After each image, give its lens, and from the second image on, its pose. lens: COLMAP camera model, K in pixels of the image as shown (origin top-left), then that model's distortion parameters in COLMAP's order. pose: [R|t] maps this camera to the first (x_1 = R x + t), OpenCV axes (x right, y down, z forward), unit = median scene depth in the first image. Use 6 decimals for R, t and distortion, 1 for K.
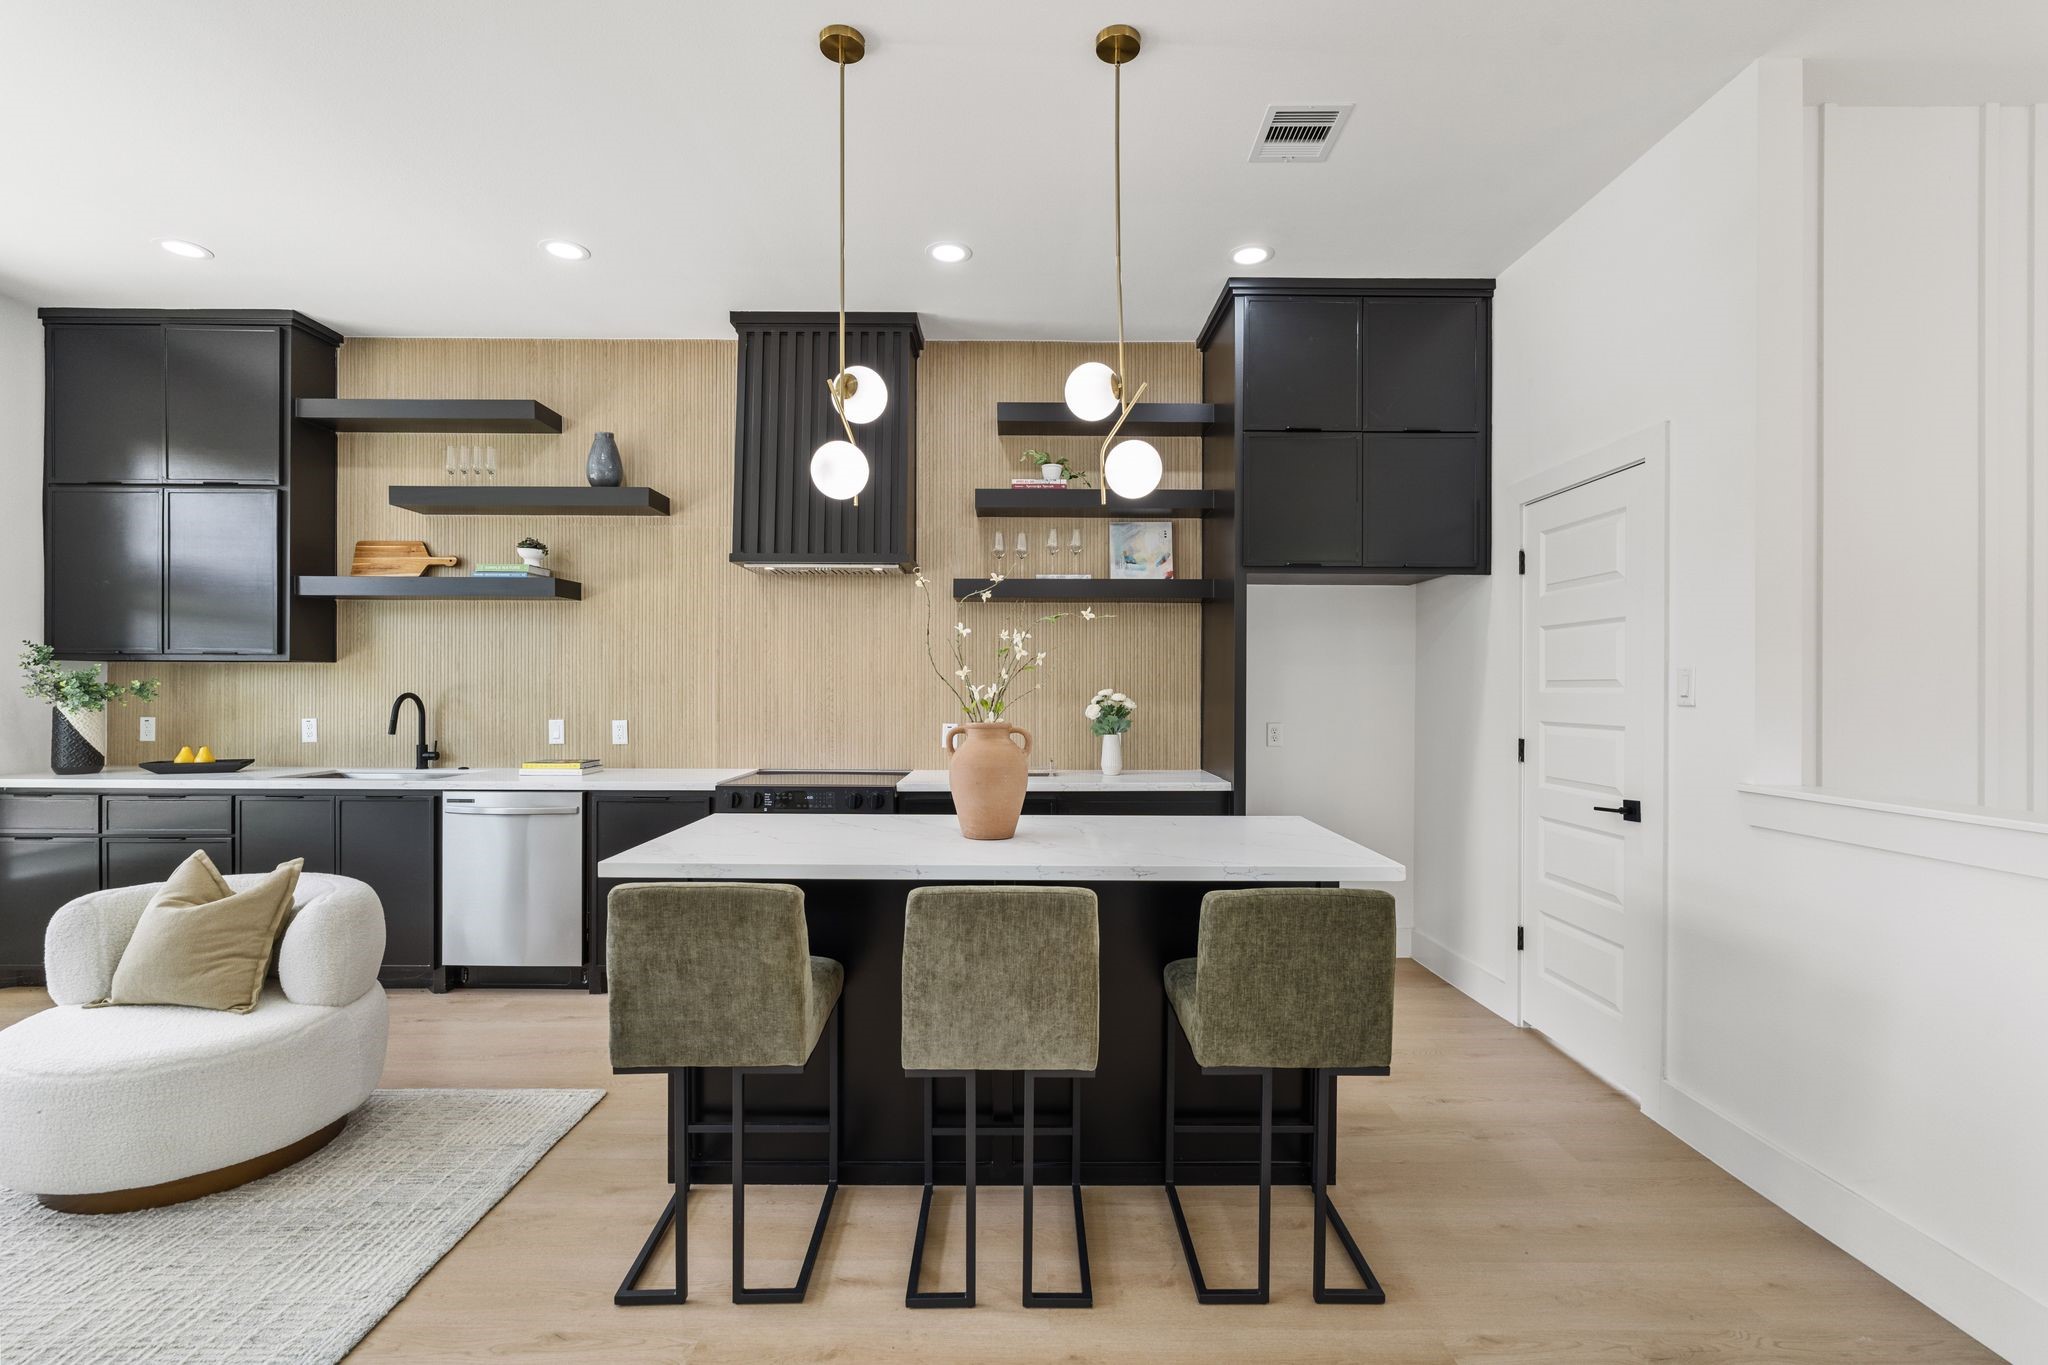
lens RADIAL K [[928.7, 0, 1023.6], [0, 928.7, 688.5], [0, 0, 1]] dist [-0.000915, -0.000157]
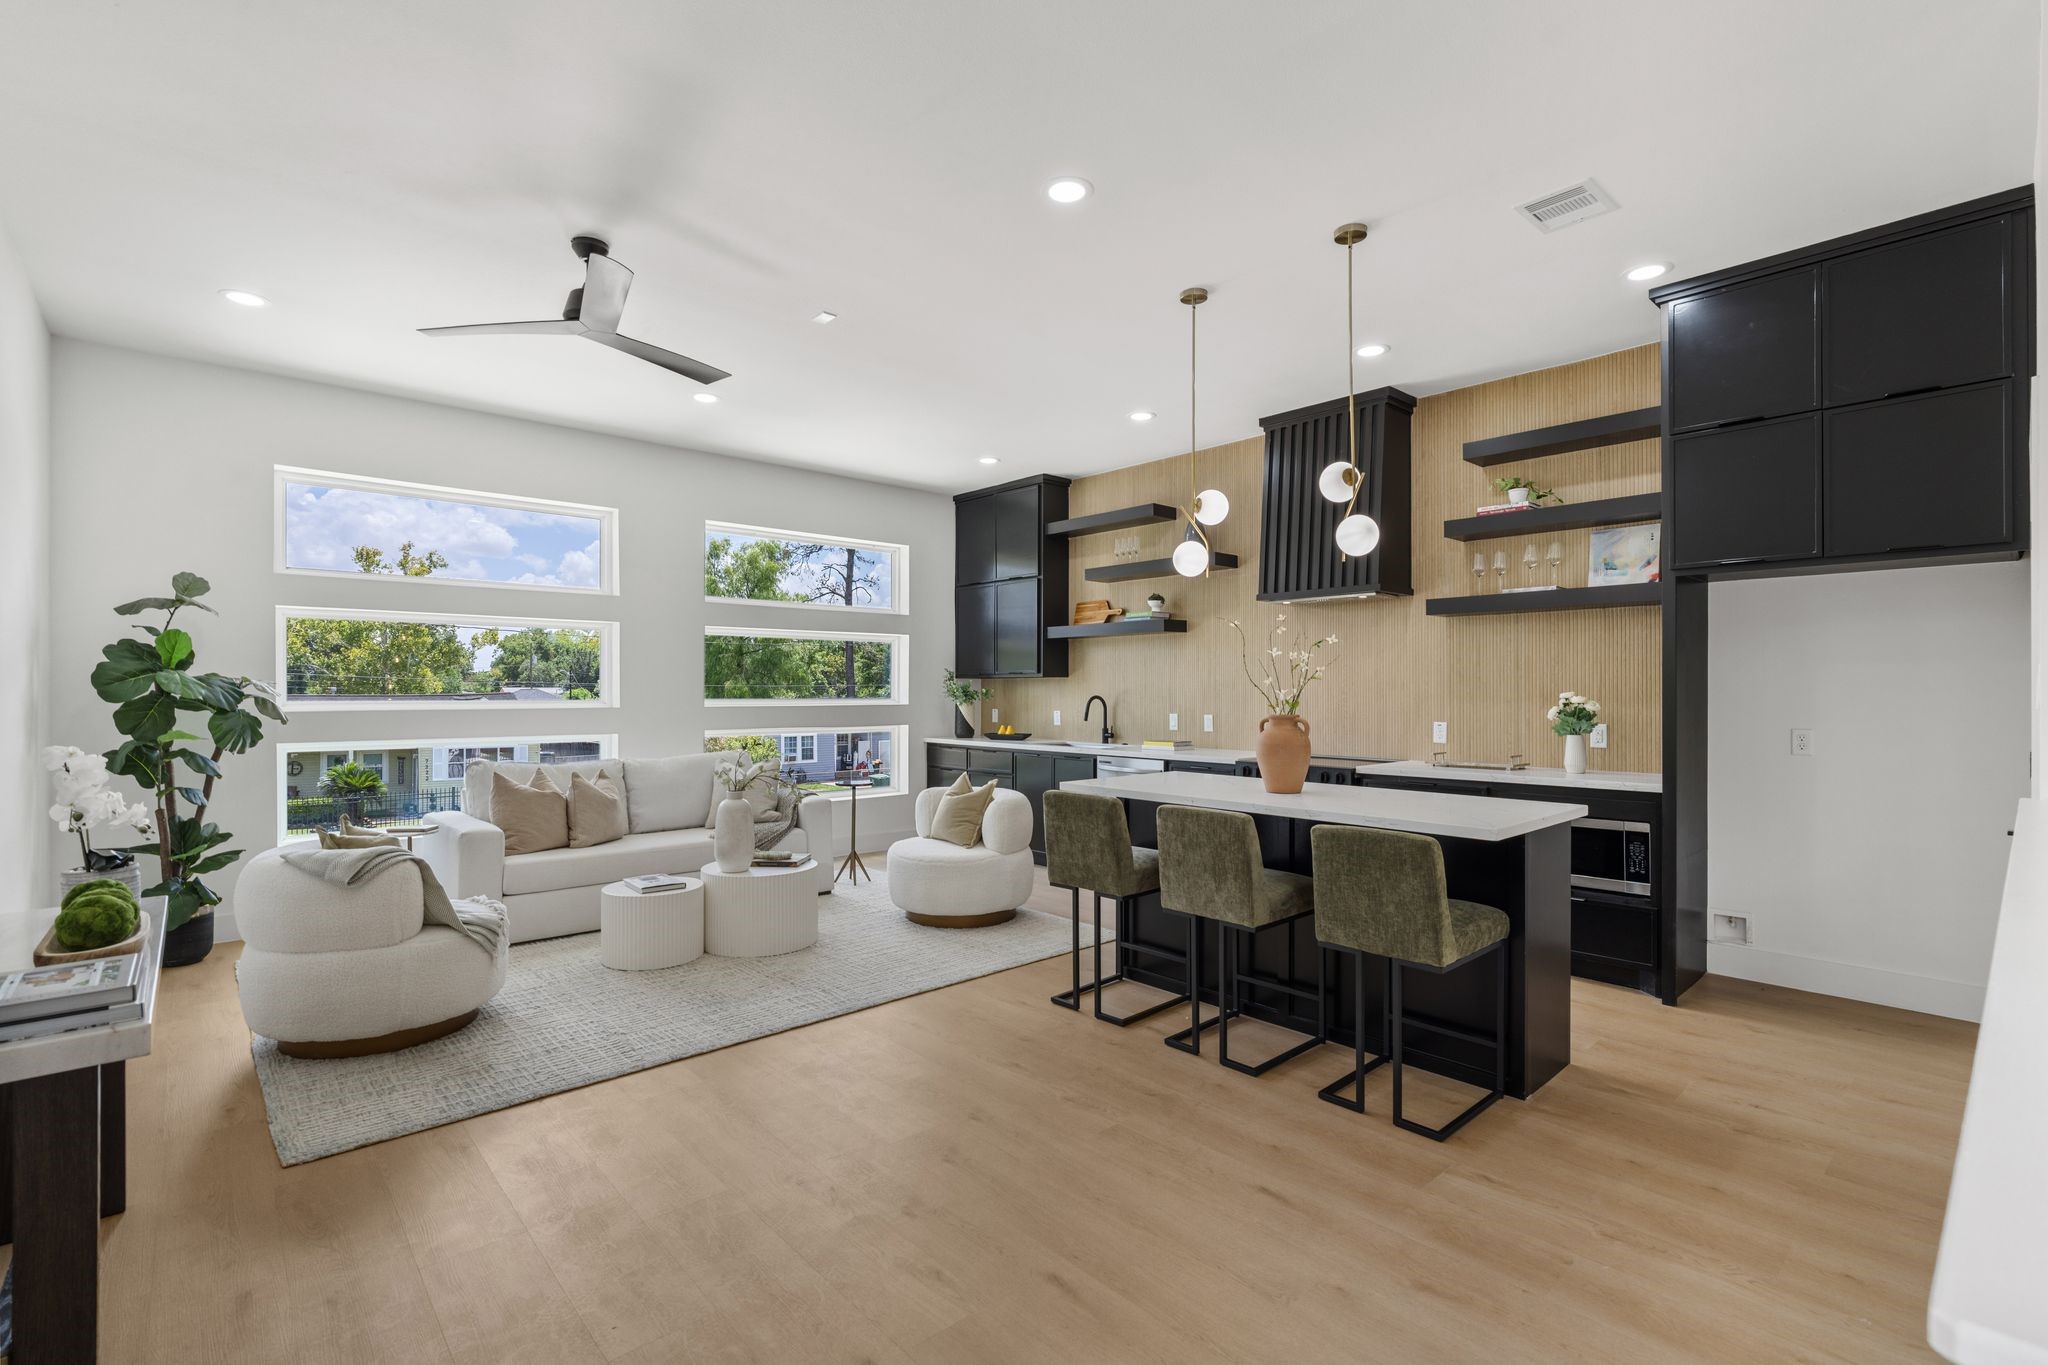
lens RADIAL K [[919.7, 0, 1021.6], [0, 919.7, 680.4], [0, 0, 1]] dist [0.015893, 0.000298]
pose [[0.668868, -0.011936, -0.743286, 0.445978], [0.001442, 0.999890, -0.014759, 0.001643], [0.743380, 0.008800, 0.668811, -0.168140]]
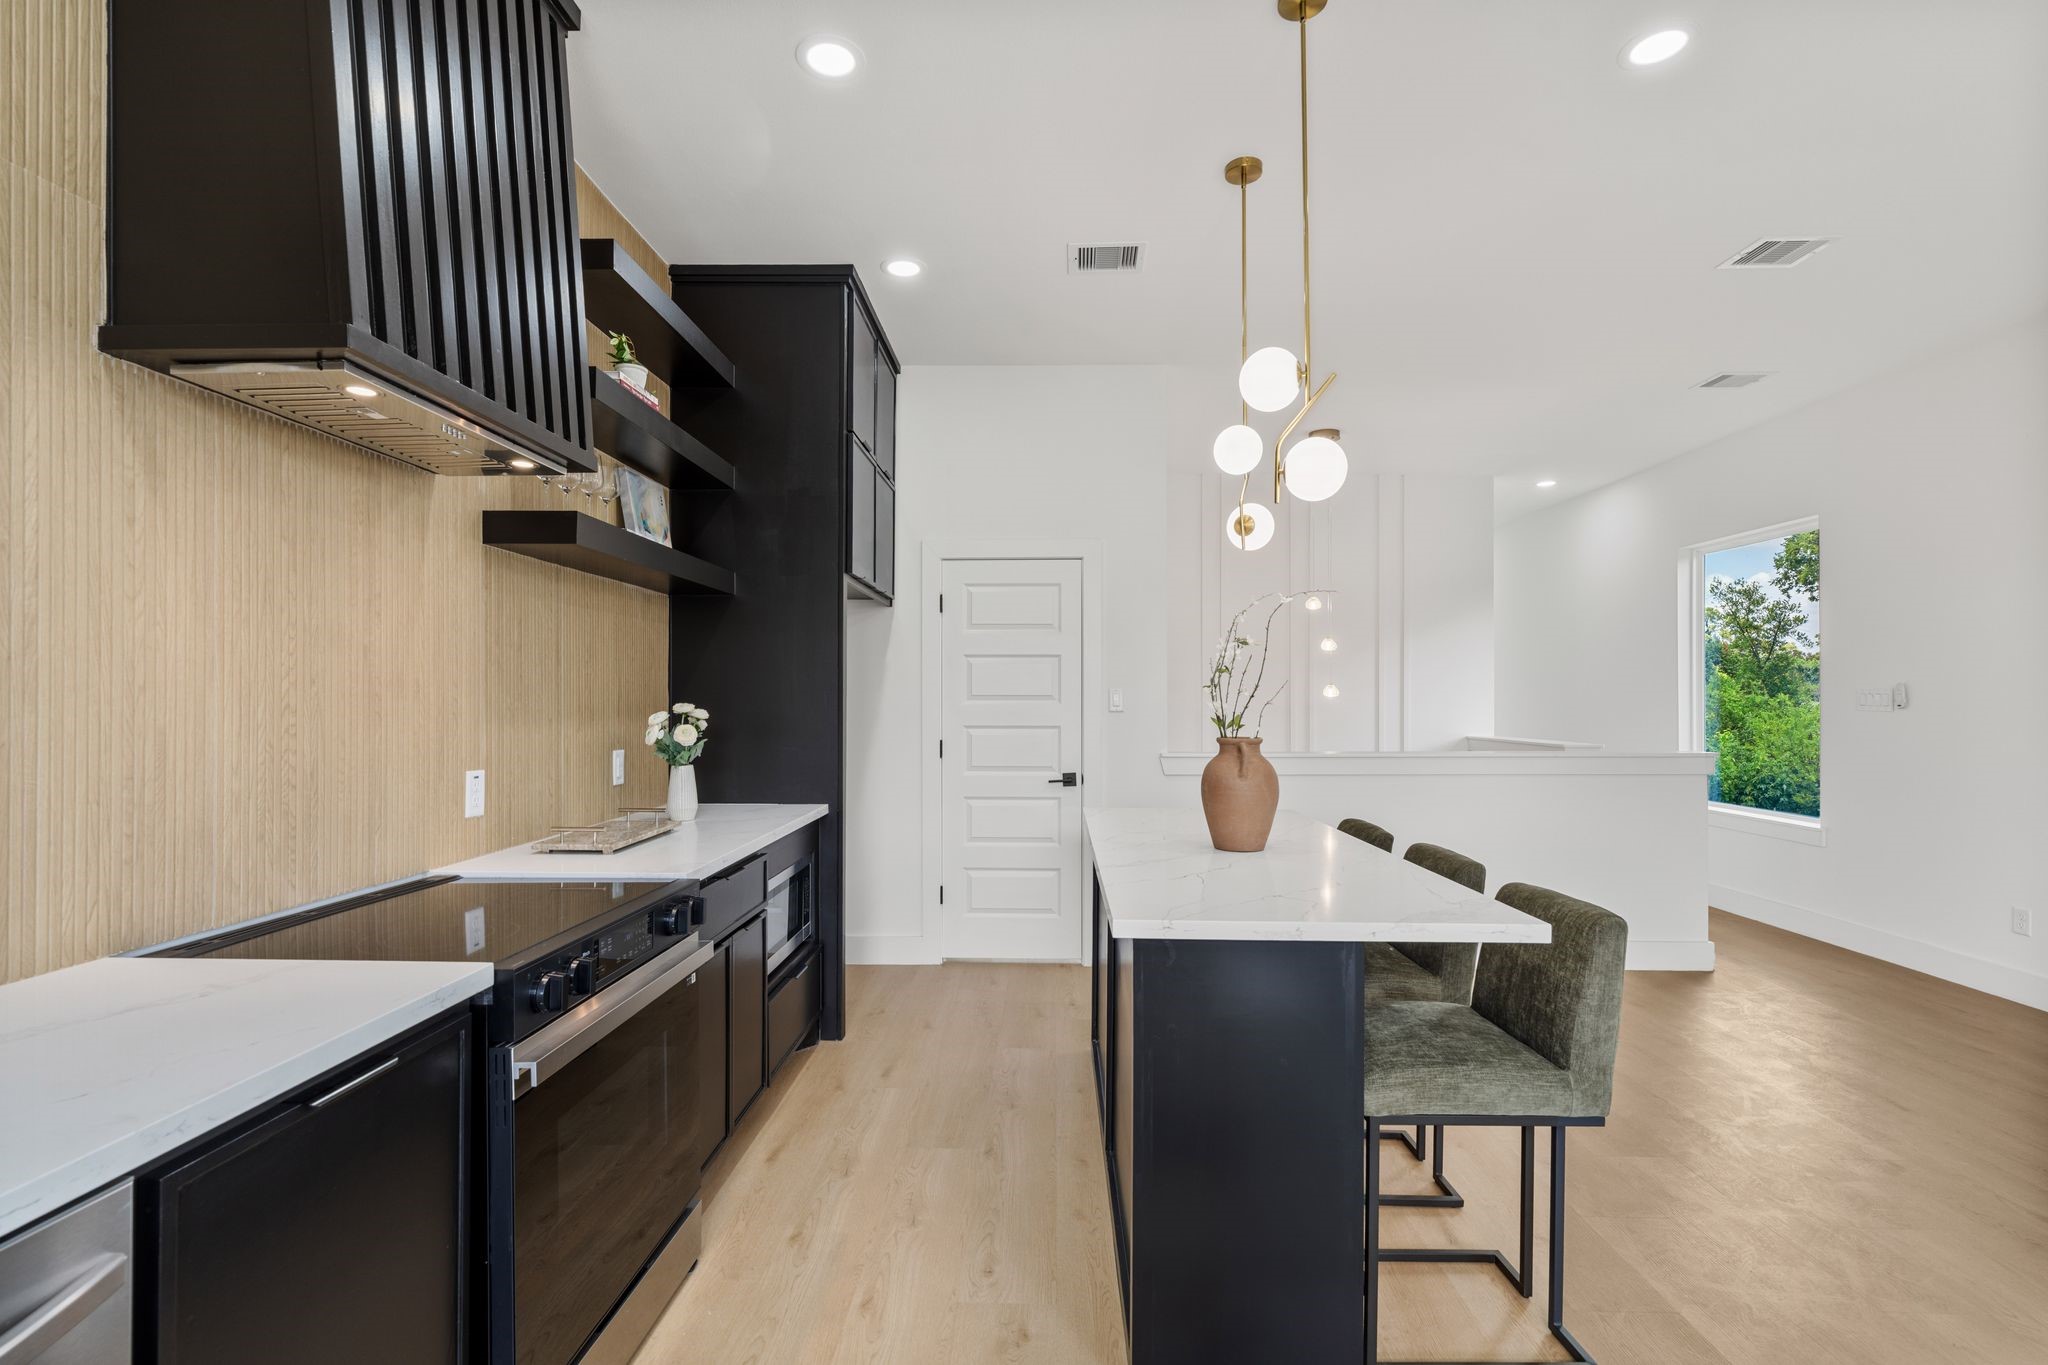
lens RADIAL K [[928.7, 0, 1023.6], [0, 928.7, 688.5], [0, 0, 1]] dist [-0.000915, -0.000157]
pose [[0.035643, 0.008603, 0.999328, -0.613951], [-0.002668, 0.999960, -0.008513, -0.005736], [-0.999361, -0.002363, 0.035665, 0.686880]]
